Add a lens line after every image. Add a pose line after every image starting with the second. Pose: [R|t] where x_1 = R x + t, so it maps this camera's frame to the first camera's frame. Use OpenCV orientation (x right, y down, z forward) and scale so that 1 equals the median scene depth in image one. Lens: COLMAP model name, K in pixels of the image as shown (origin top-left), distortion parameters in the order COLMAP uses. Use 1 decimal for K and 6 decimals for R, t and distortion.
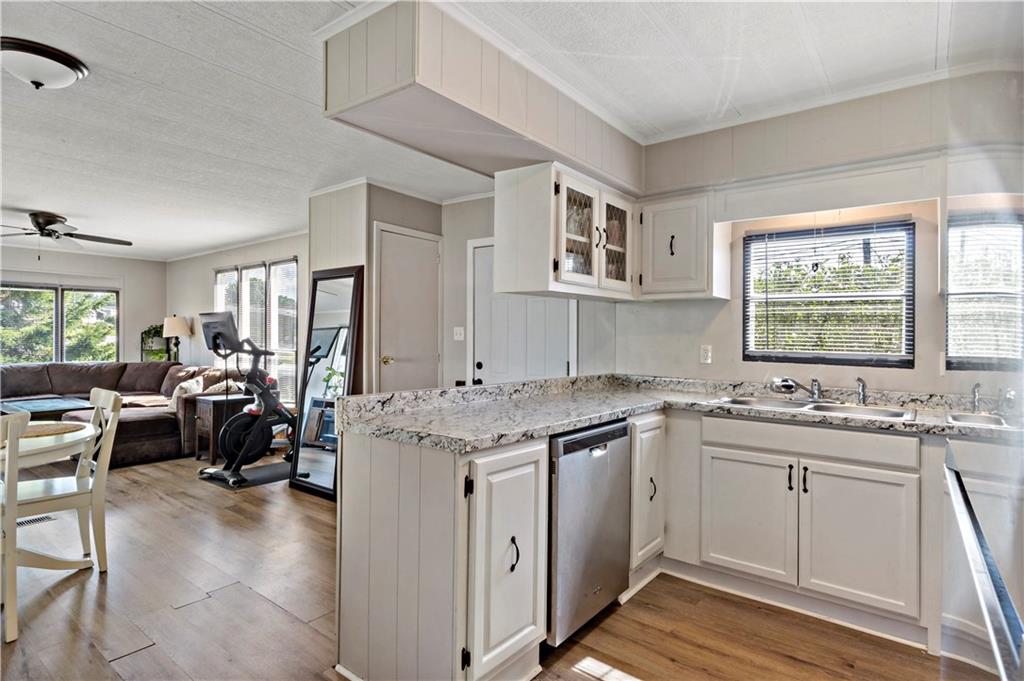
lens RADIAL K [[537.6, 0, 540.9], [0, 537.6, 332.2], [0, 0, 1]] dist [0.000258, -0.001079]
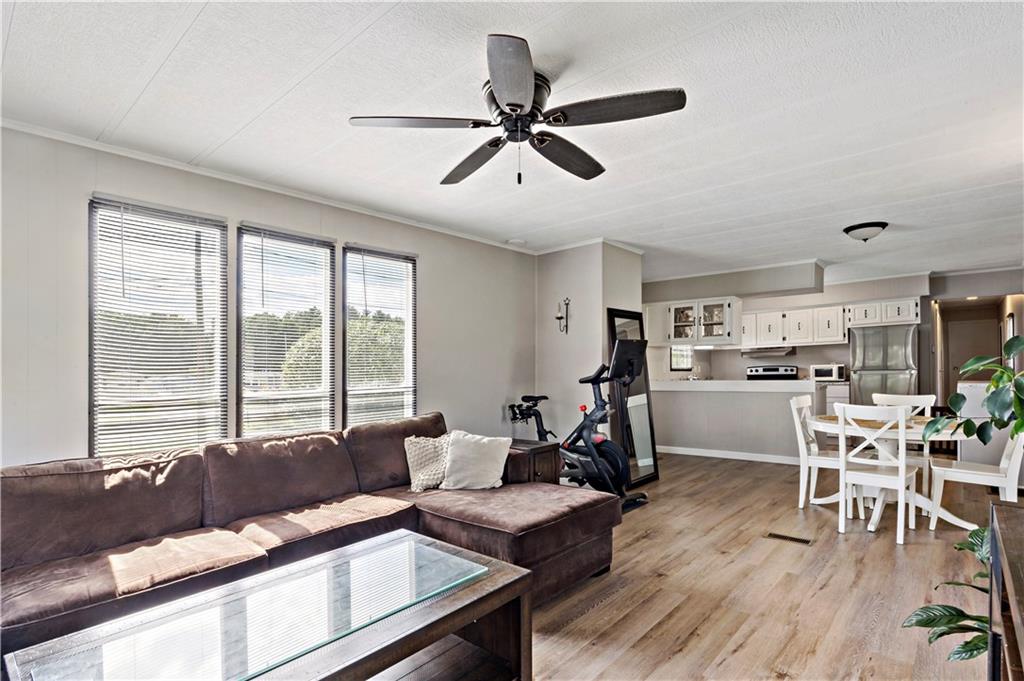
lens RADIAL K [[508.4, 0, 476.9], [0, 508.4, 373.9], [0, 0, 1]] dist [-0.007253, 0.002488]
pose [[0.124728, -0.022207, 0.991942, -1.336792], [0.011590, 0.999714, 0.020924, 0.001261], [-0.992123, 0.008886, 0.124950, 0.978975]]
